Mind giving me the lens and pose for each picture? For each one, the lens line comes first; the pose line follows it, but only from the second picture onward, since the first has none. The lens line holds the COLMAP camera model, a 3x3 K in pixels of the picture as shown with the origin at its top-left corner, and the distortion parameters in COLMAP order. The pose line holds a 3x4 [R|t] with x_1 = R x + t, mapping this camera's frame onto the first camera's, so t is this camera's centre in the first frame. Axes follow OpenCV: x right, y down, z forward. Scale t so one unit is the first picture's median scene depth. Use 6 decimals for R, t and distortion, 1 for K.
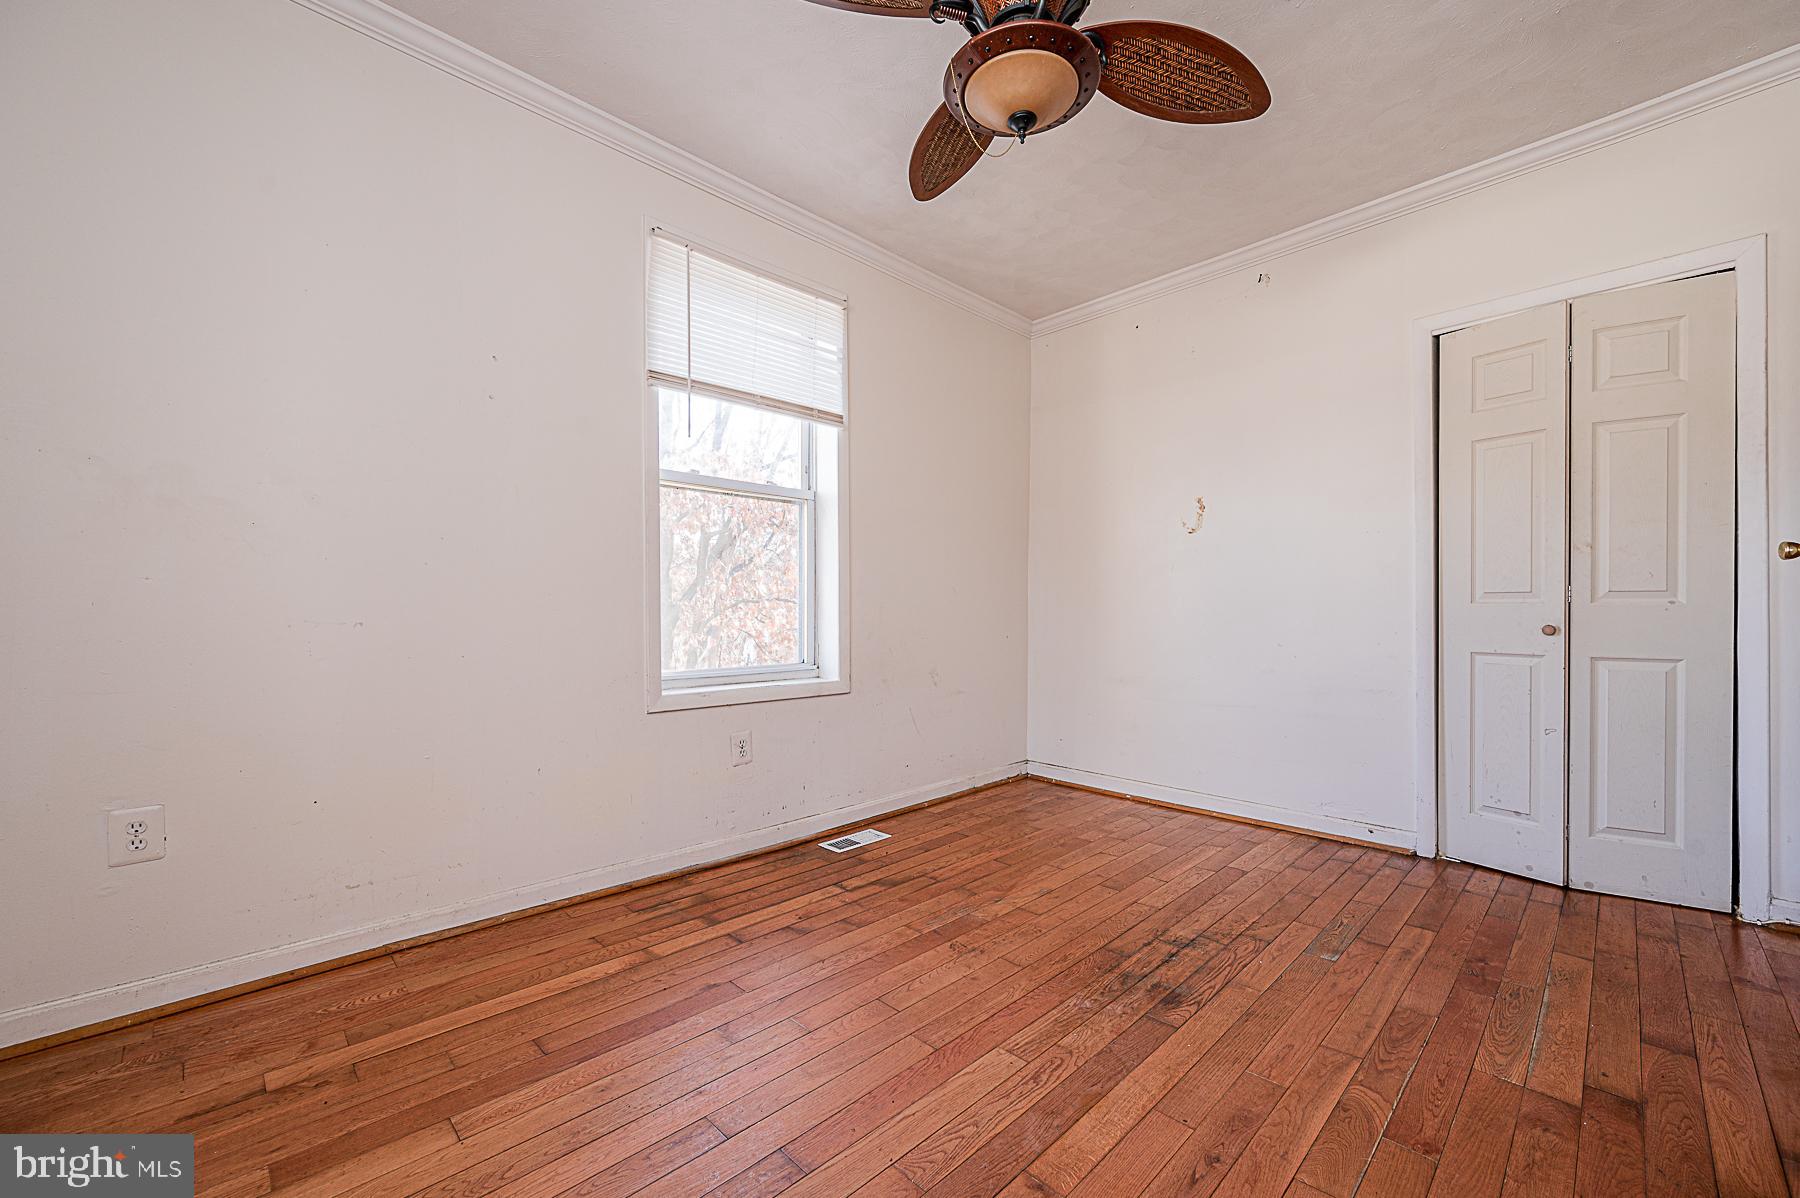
lens RADIAL K [[714.9, 0, 906.2], [0, 714.9, 615.3], [0, 0, 1]] dist [0.002113, -0.000427]
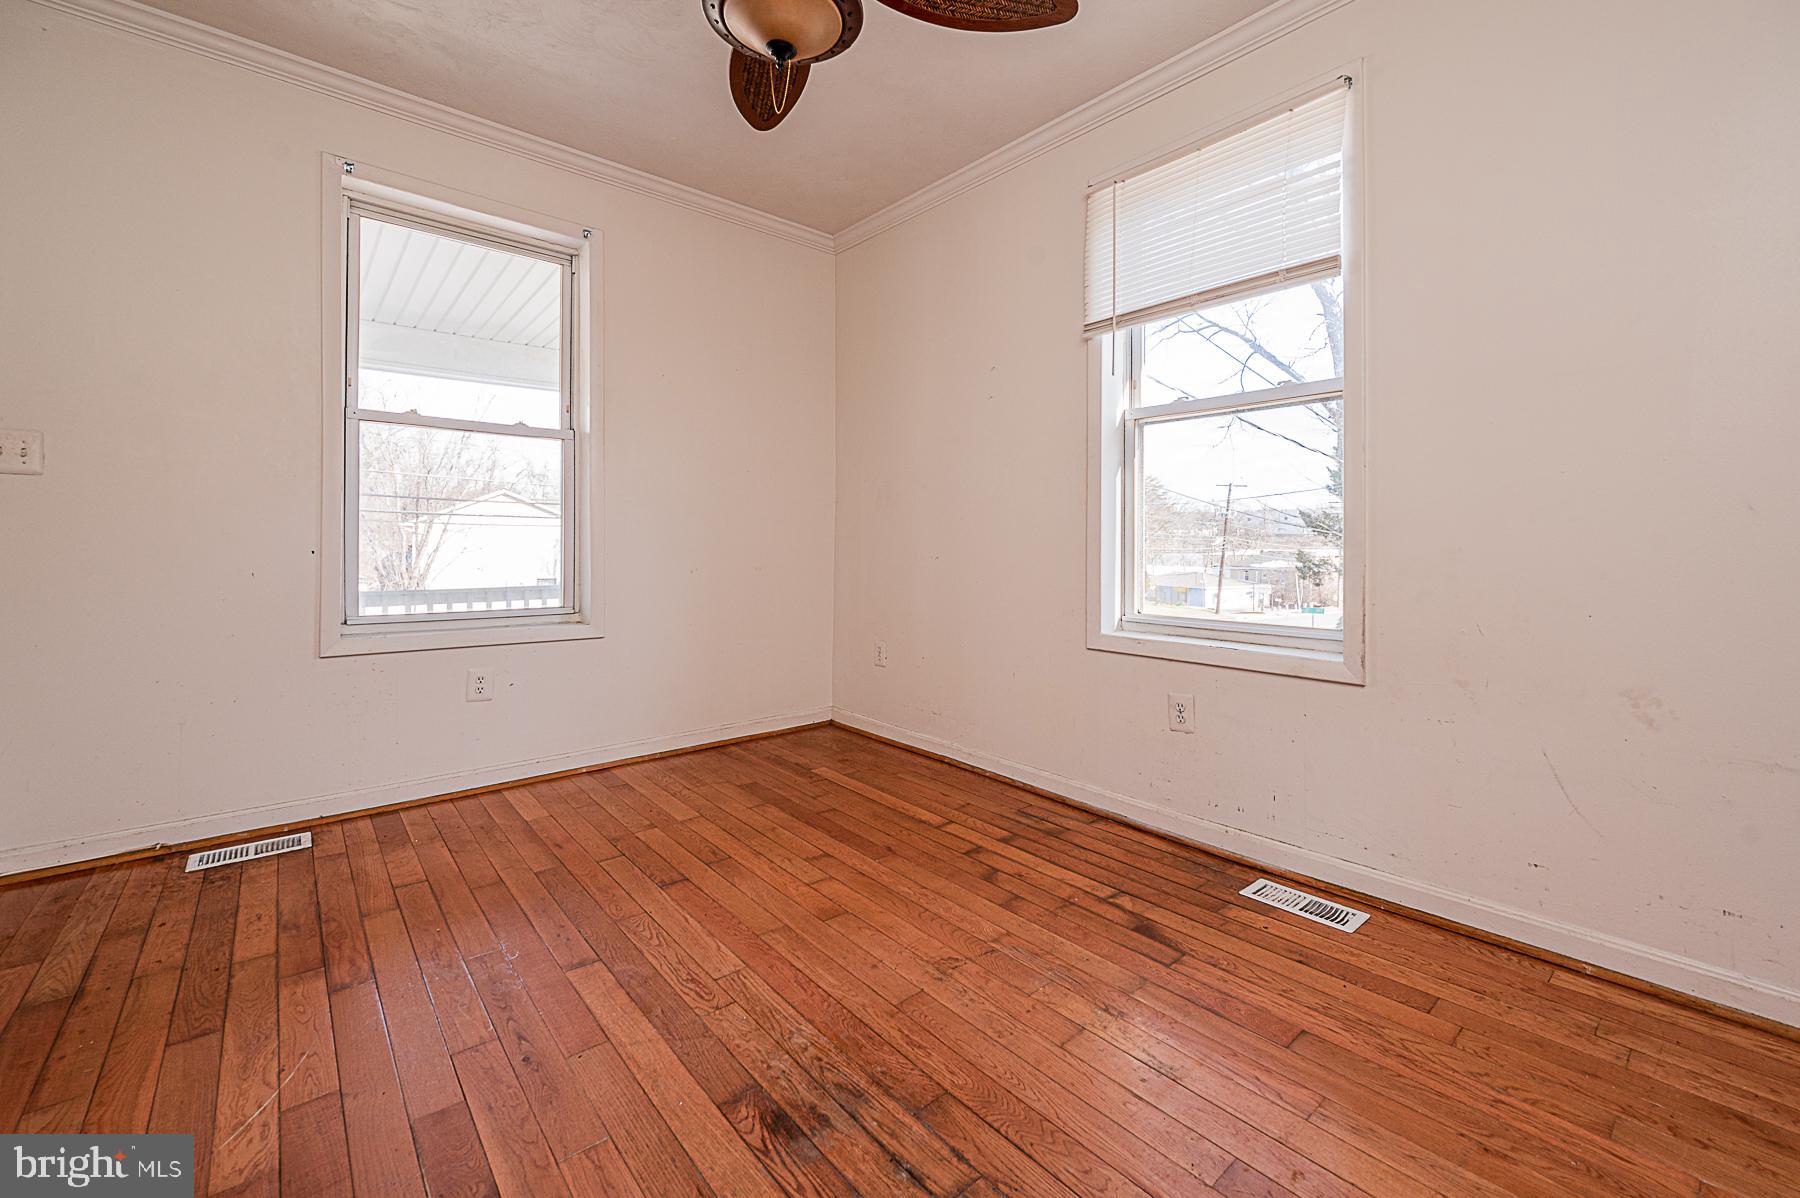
lens RADIAL K [[714.9, 0, 892.3], [0, 714.9, 544.4], [0, 0, 1]] dist [0.002113, -0.000427]
pose [[-0.060725, 0.001520, -0.998153, 0.719407], [-0.006990, 0.999974, 0.001948, -0.017668], [0.998130, 0.007095, -0.060713, 0.780346]]
